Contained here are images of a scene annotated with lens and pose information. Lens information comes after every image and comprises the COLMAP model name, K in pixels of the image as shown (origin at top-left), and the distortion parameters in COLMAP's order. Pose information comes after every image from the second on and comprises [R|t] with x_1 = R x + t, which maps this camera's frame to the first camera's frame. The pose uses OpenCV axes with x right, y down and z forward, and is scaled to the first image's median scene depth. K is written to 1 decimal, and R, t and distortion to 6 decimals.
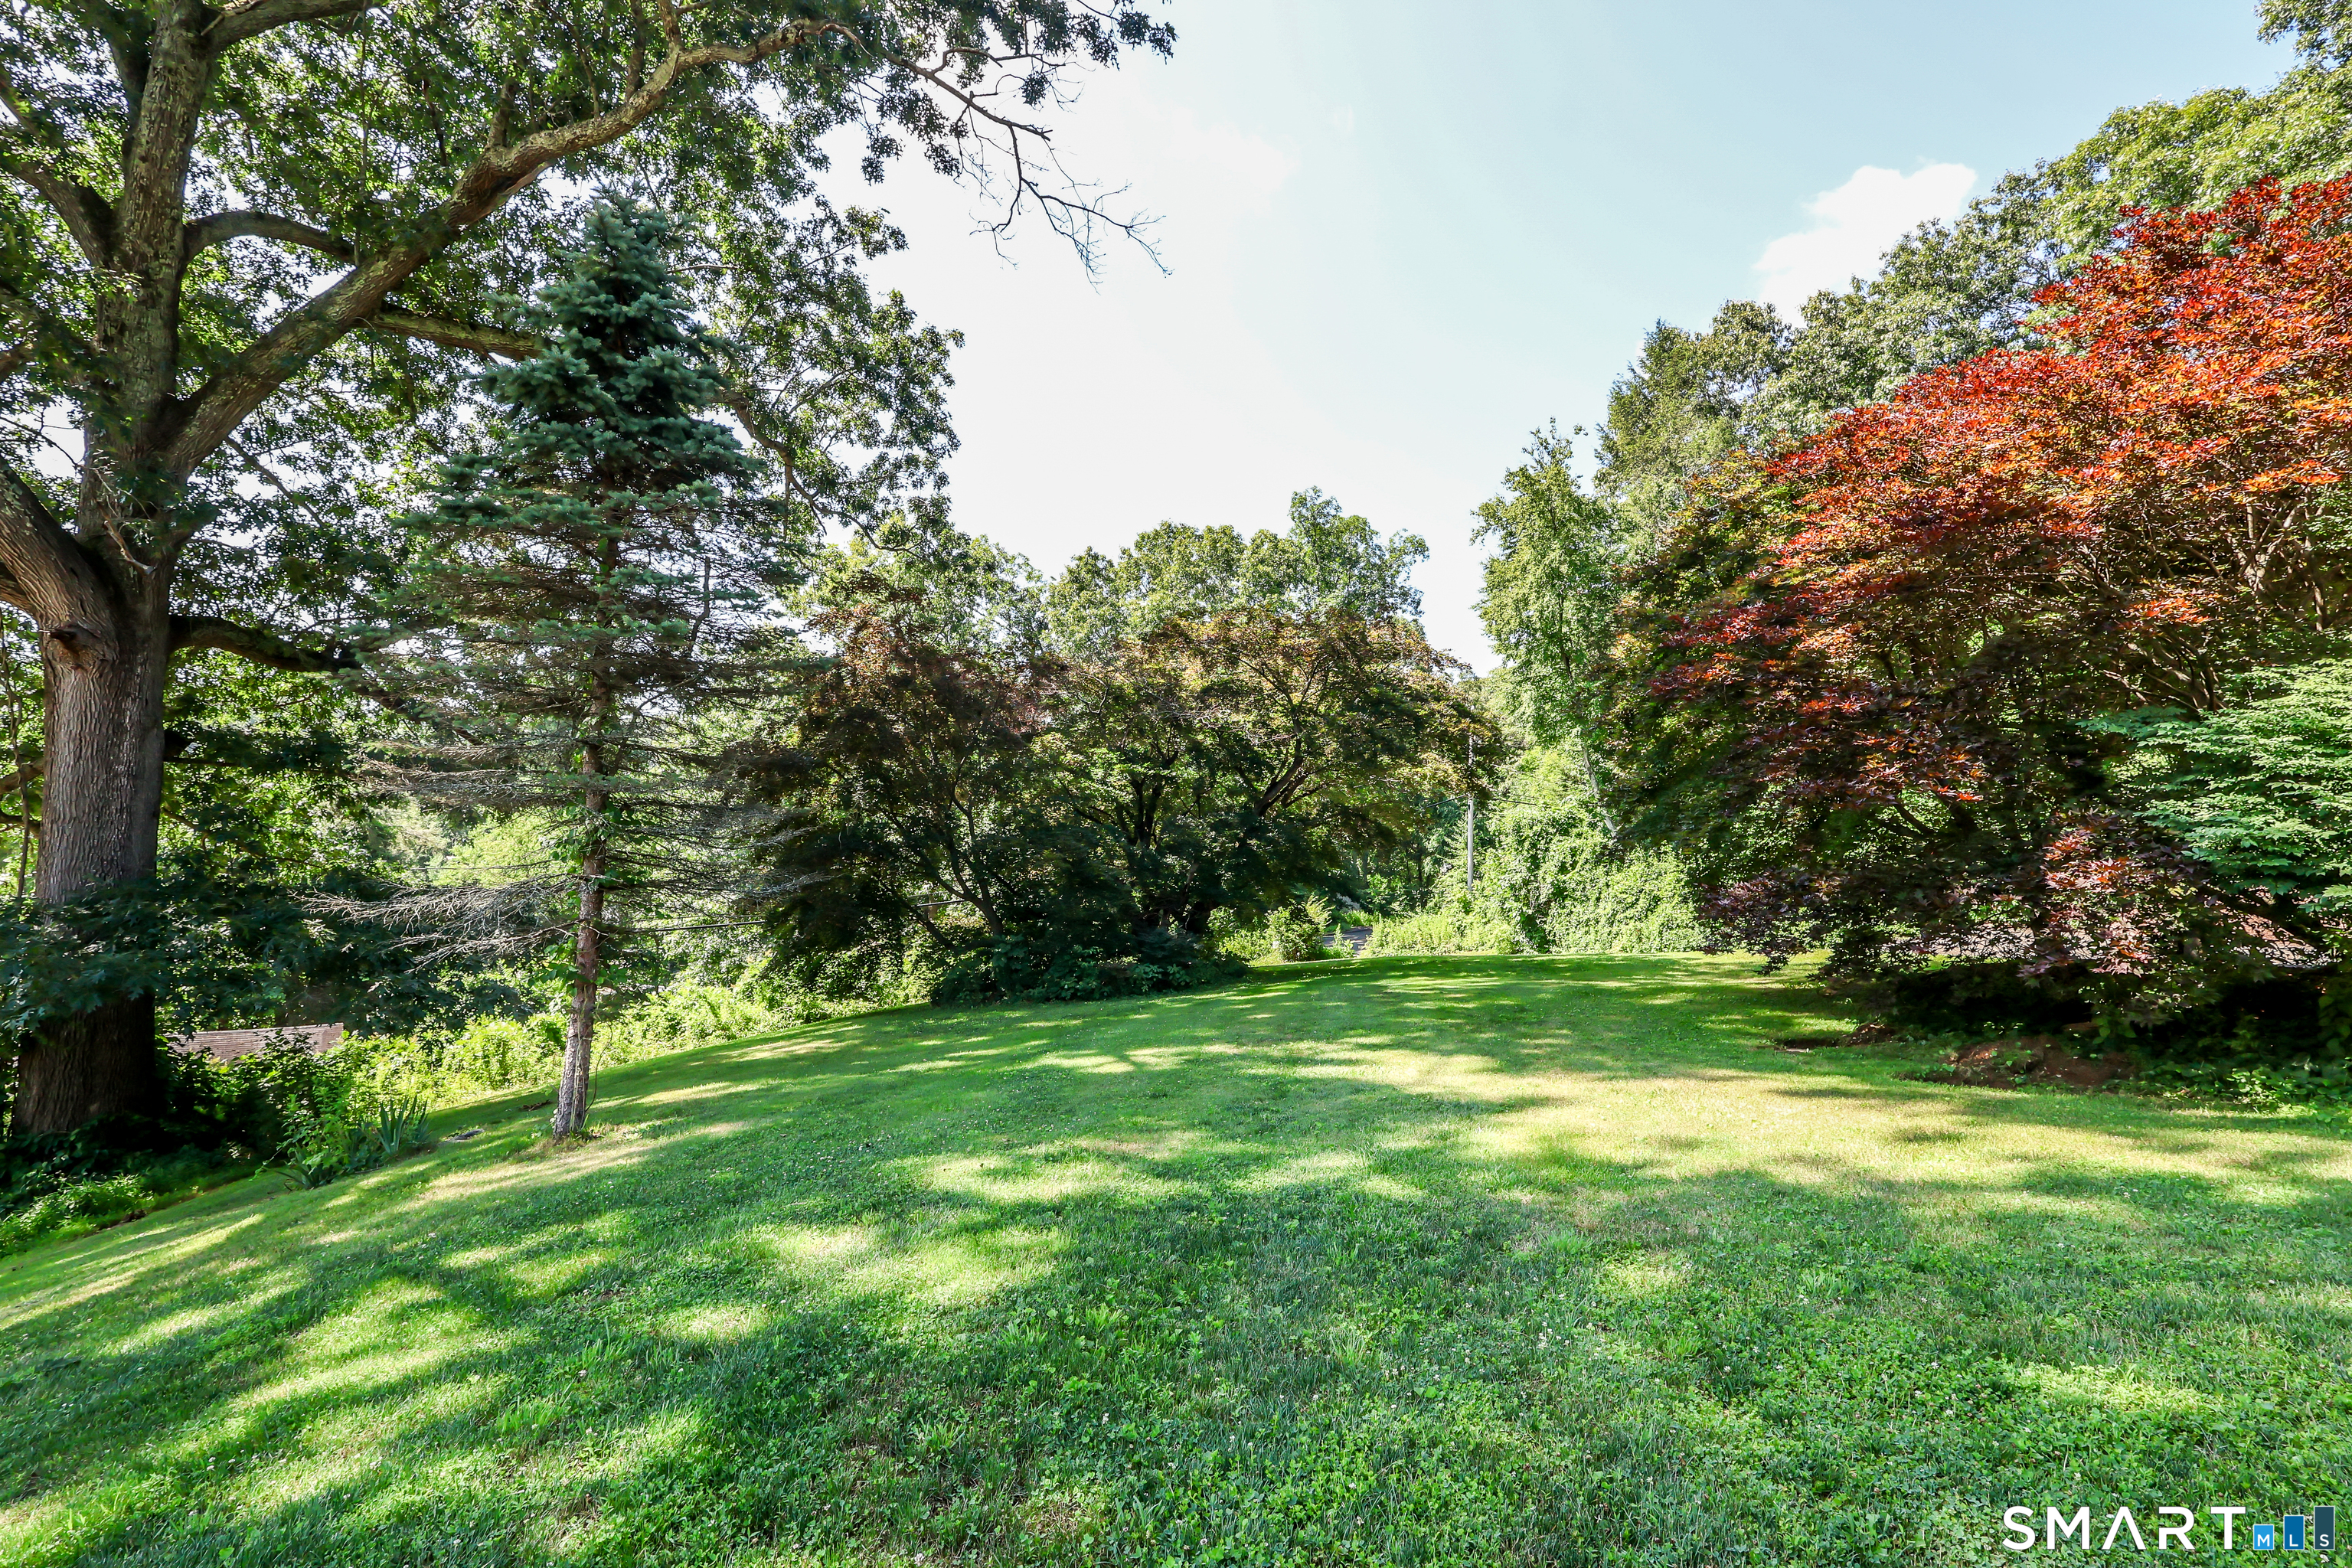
lens RADIAL K [[1109.5, 0, 1175.2], [0, 1109.5, 784.0], [0, 0, 1]] dist [-0.002405, 0.000839]
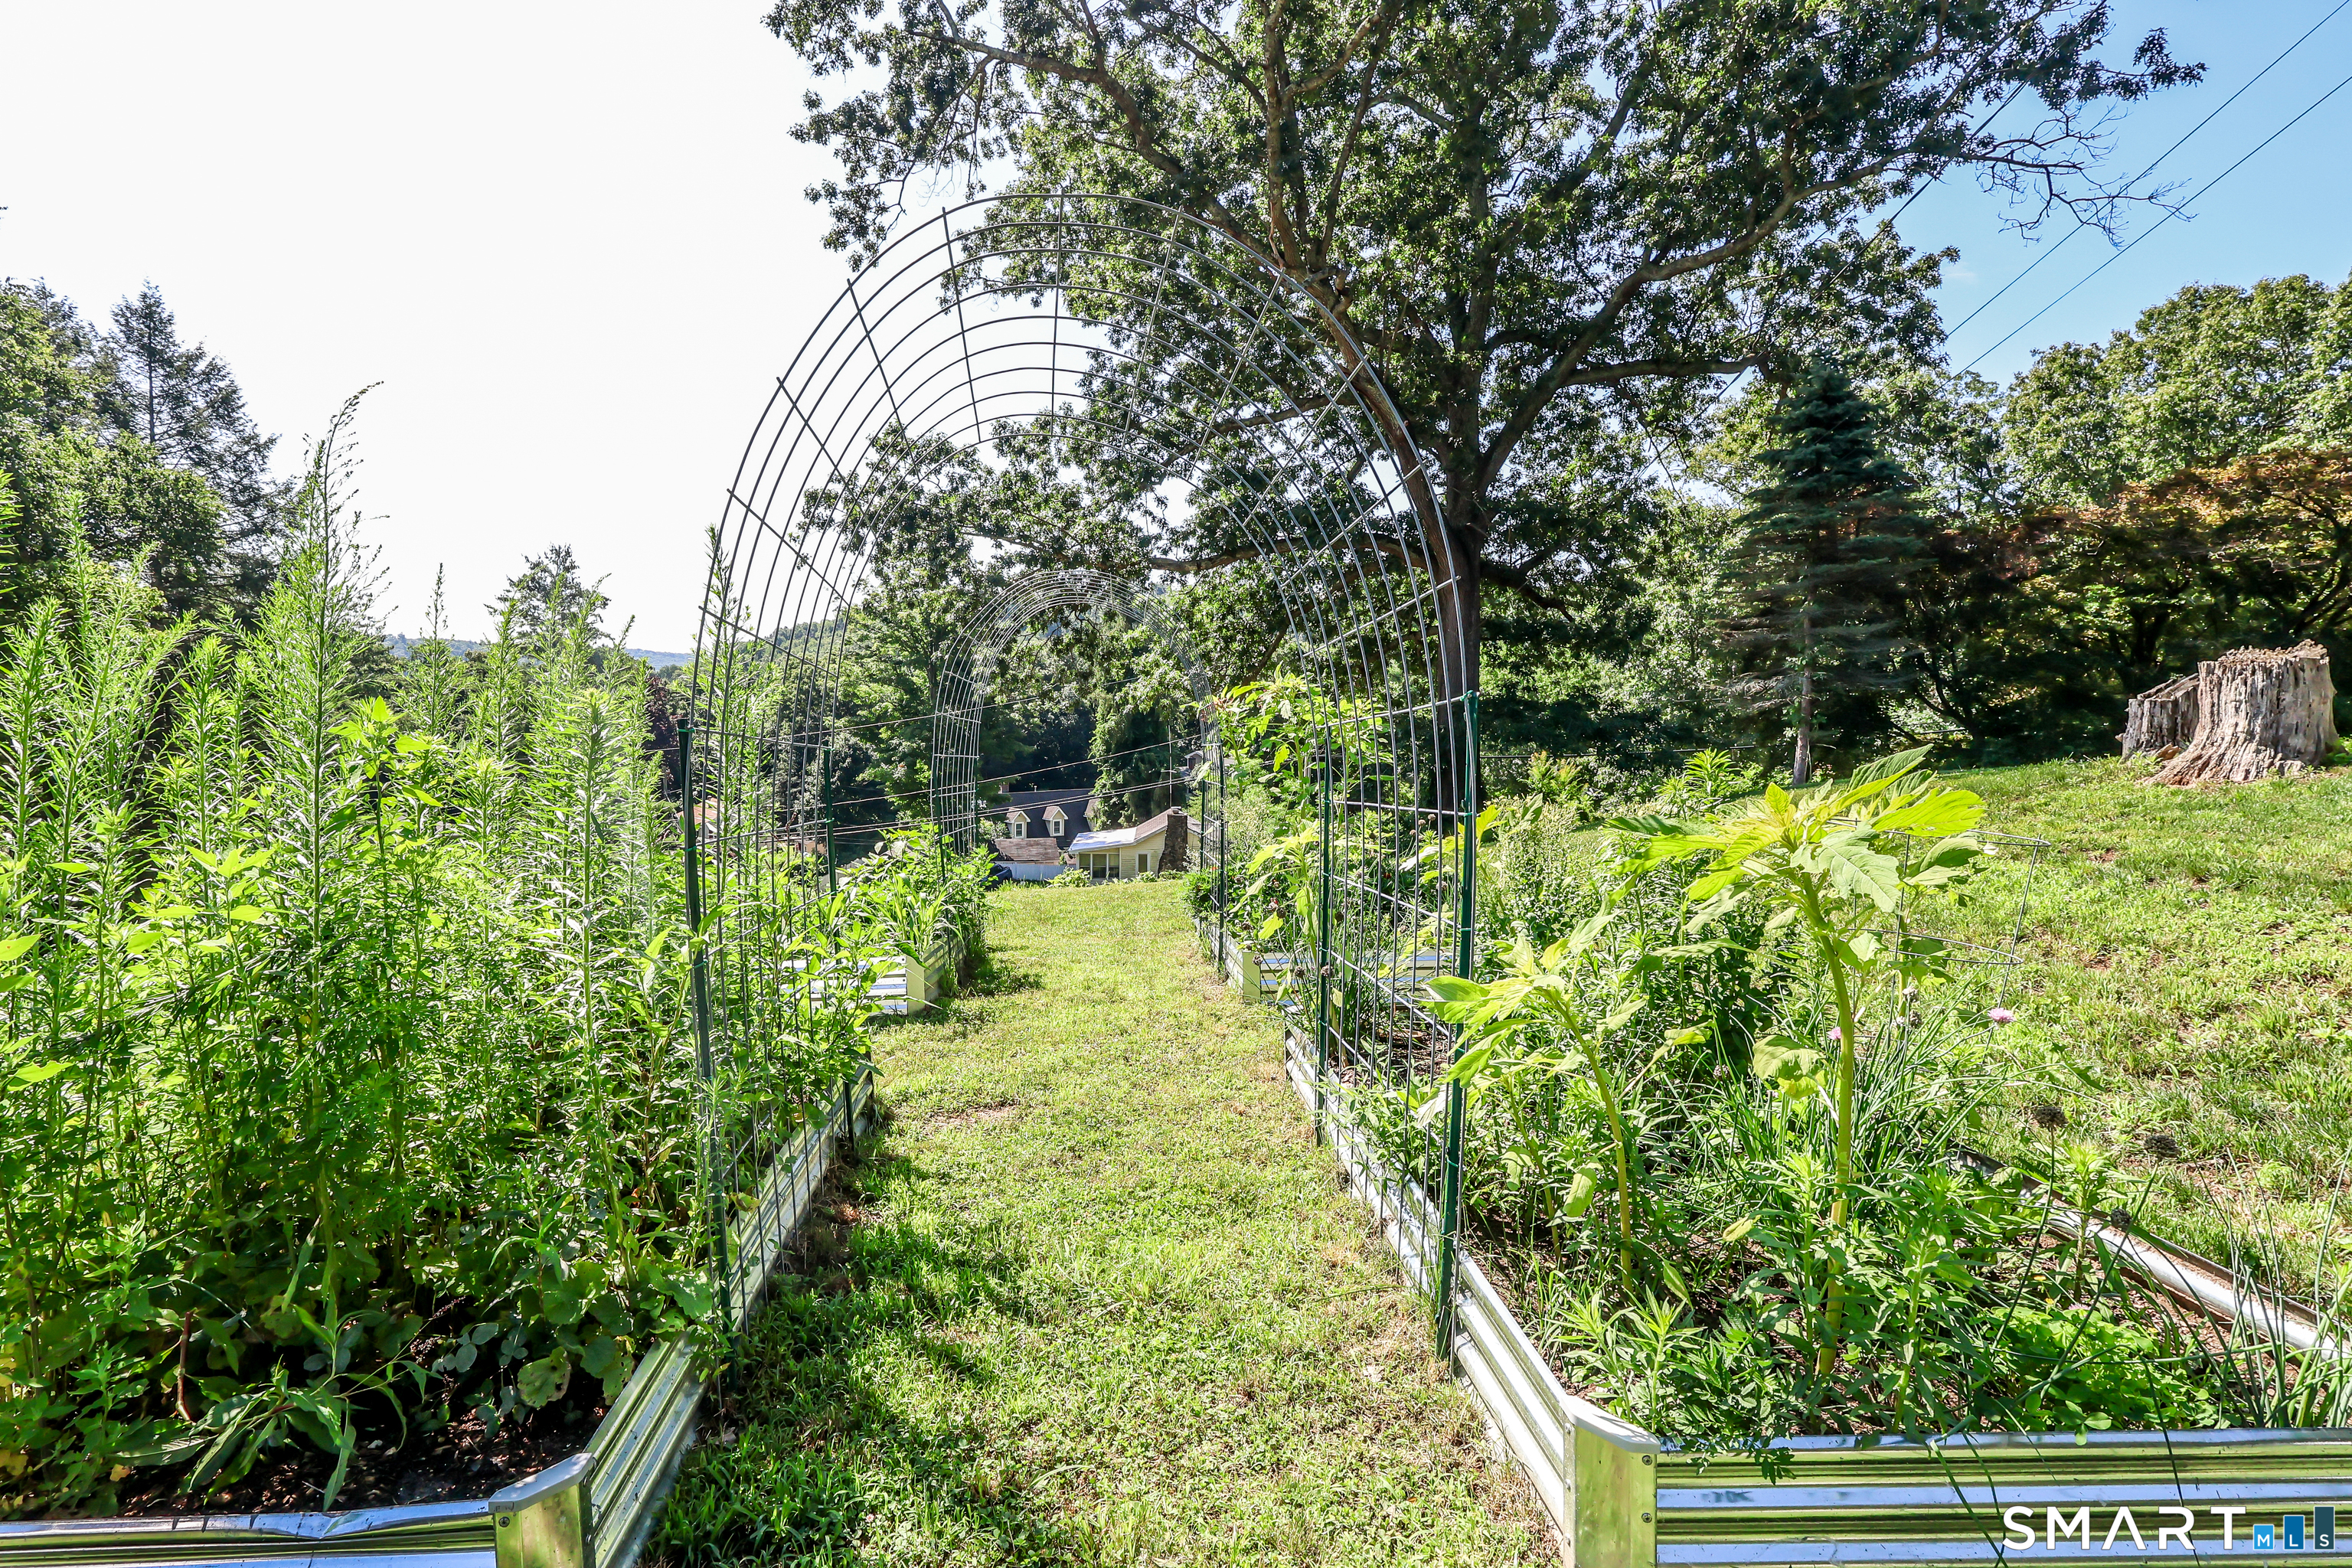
lens RADIAL K [[1109.5, 0, 1114.8], [0, 1109.5, 792.9], [0, 0, 1]] dist [-0.002405, 0.000839]
pose [[0.718252, 0.033257, -0.694987, 0.007215], [0.057970, 0.992524, 0.107405, -0.000284], [0.693364, -0.117432, 0.710955, -0.537038]]
